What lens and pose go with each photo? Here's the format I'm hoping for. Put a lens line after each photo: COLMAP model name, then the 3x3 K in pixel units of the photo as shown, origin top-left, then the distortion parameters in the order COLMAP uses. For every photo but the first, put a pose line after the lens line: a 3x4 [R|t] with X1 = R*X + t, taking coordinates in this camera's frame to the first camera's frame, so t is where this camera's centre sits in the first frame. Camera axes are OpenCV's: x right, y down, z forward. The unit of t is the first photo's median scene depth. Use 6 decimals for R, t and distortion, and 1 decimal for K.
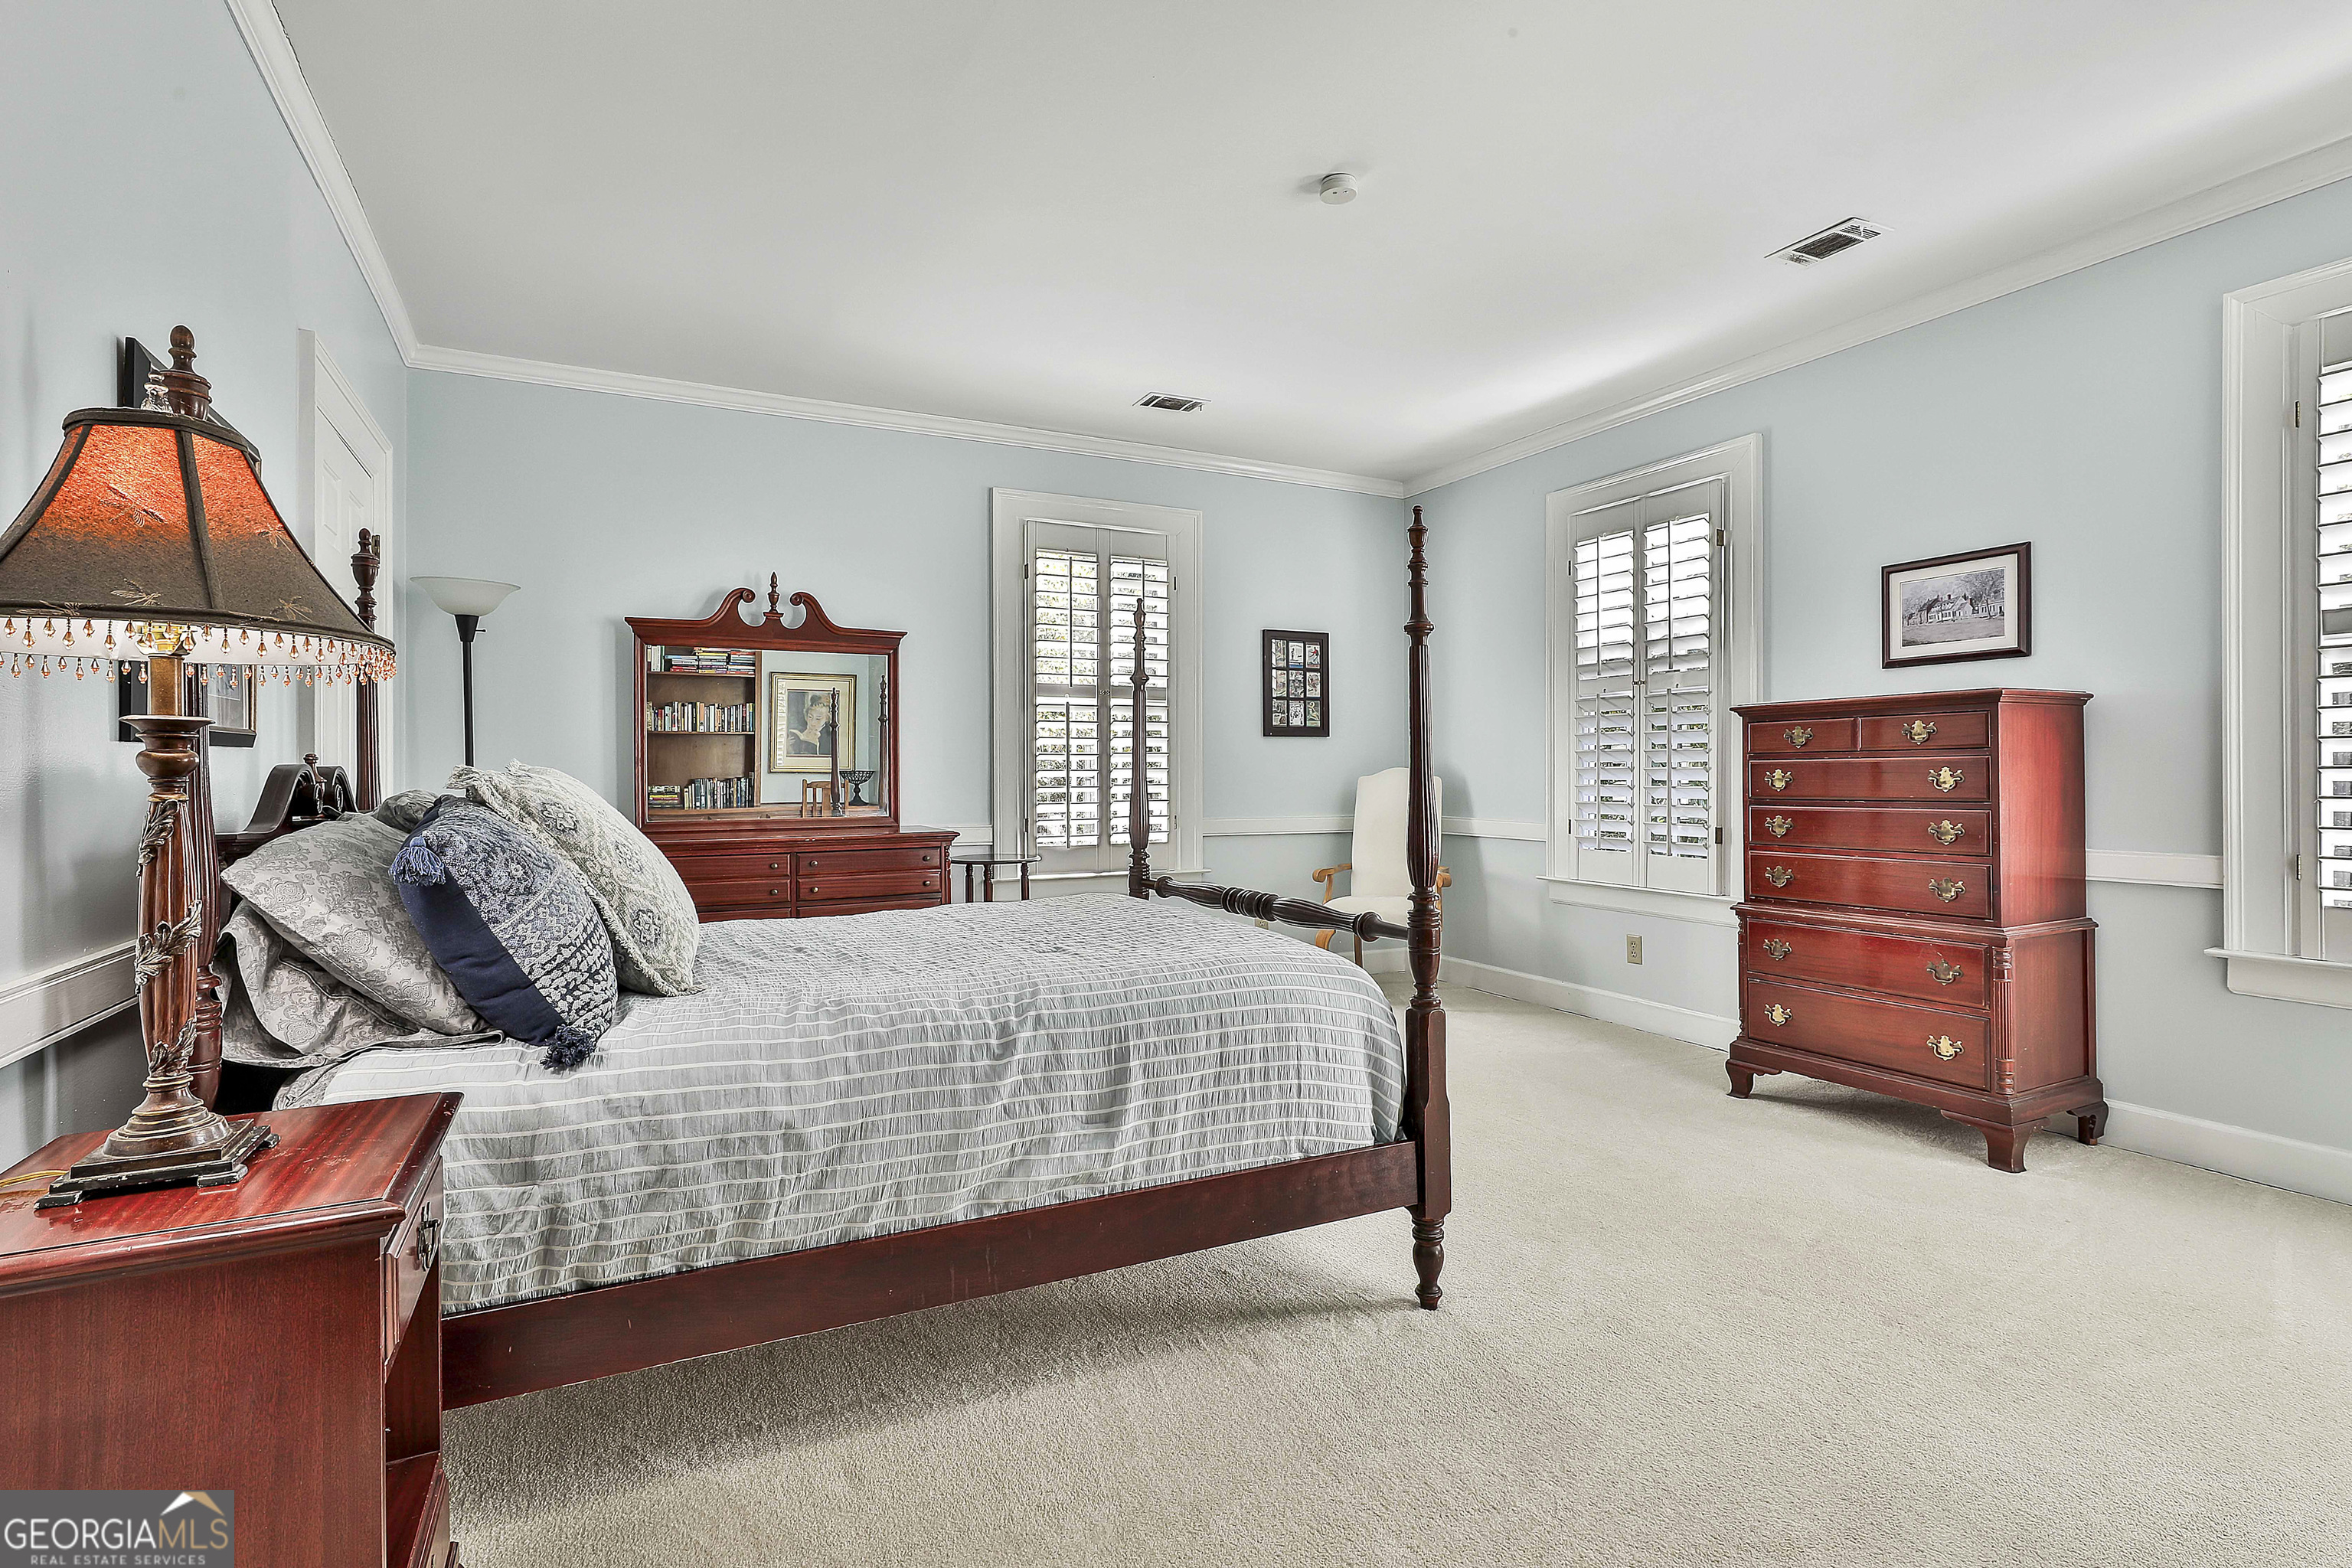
lens RADIAL K [[1132.5, 0, 1174.6], [0, 1132.5, 777.1], [0, 0, 1]] dist [-0.003159, -0.000304]
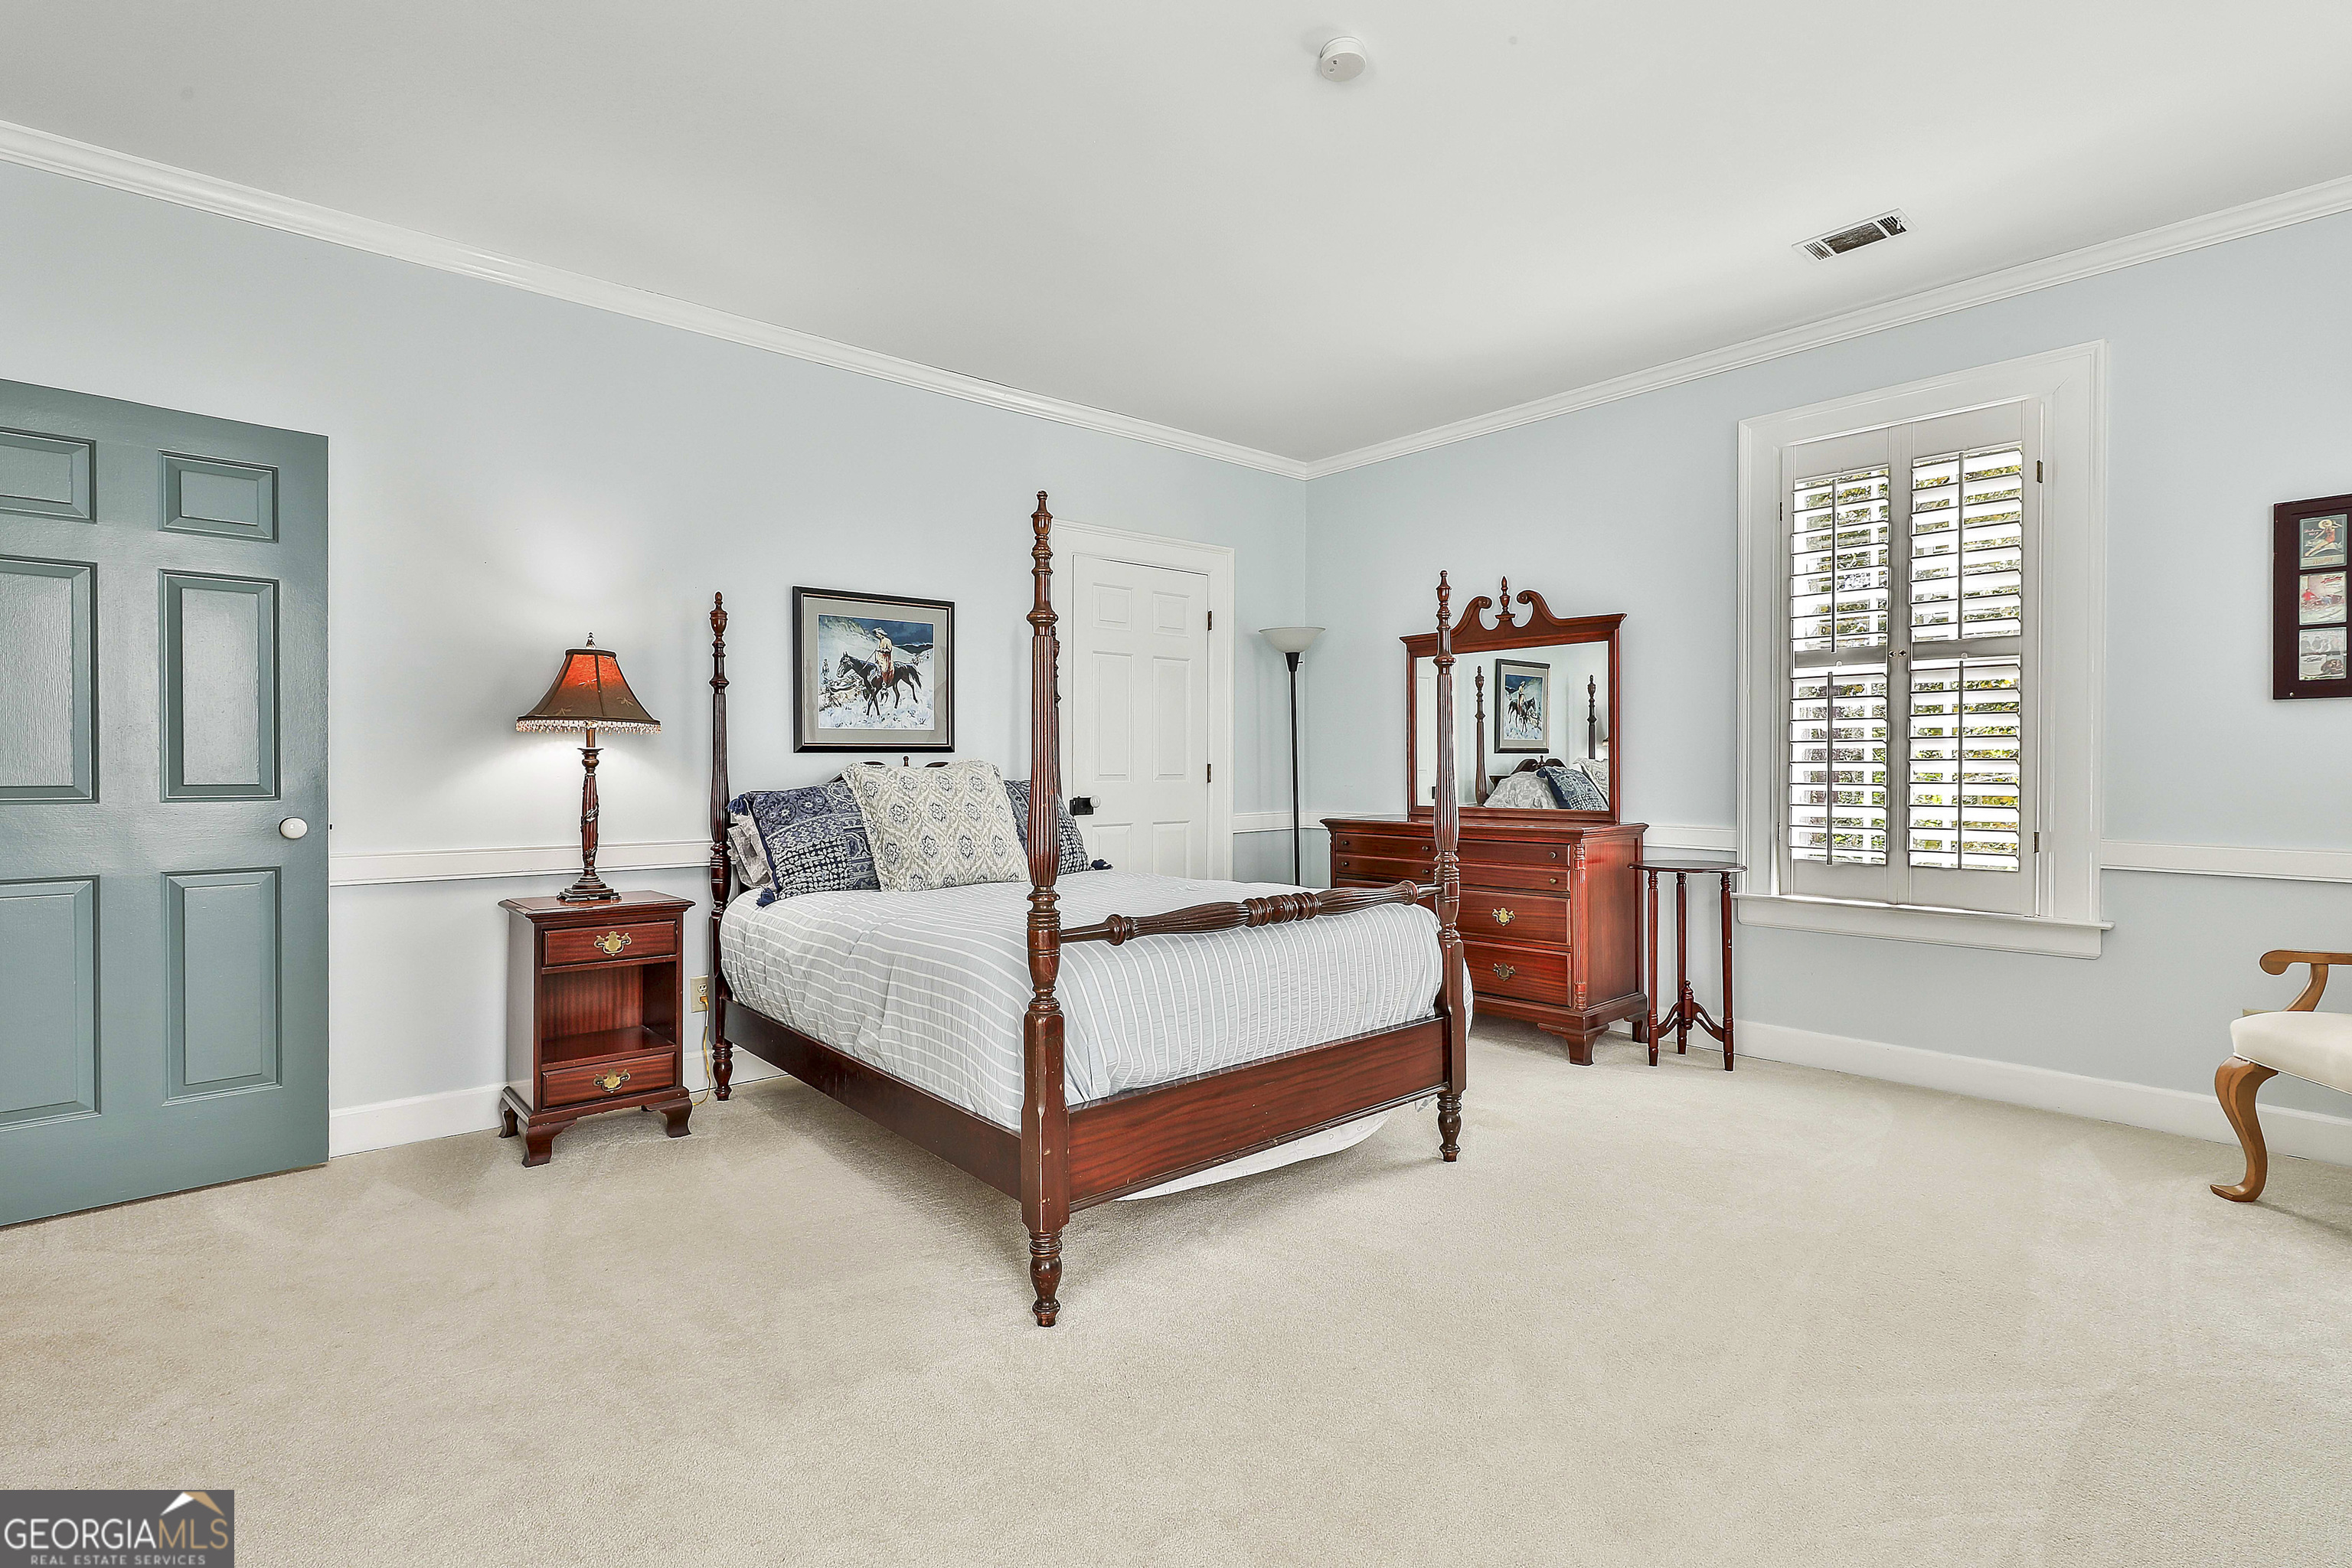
lens RADIAL K [[1132.5, 0, 1173.9], [0, 1132.5, 773.9], [0, 0, 1]] dist [-0.003159, -0.000304]
pose [[0.241868, 0.009181, -0.970266, 0.580553], [-0.004432, 0.999955, 0.008357, -0.003573], [0.970299, 0.002279, 0.241898, 0.429669]]
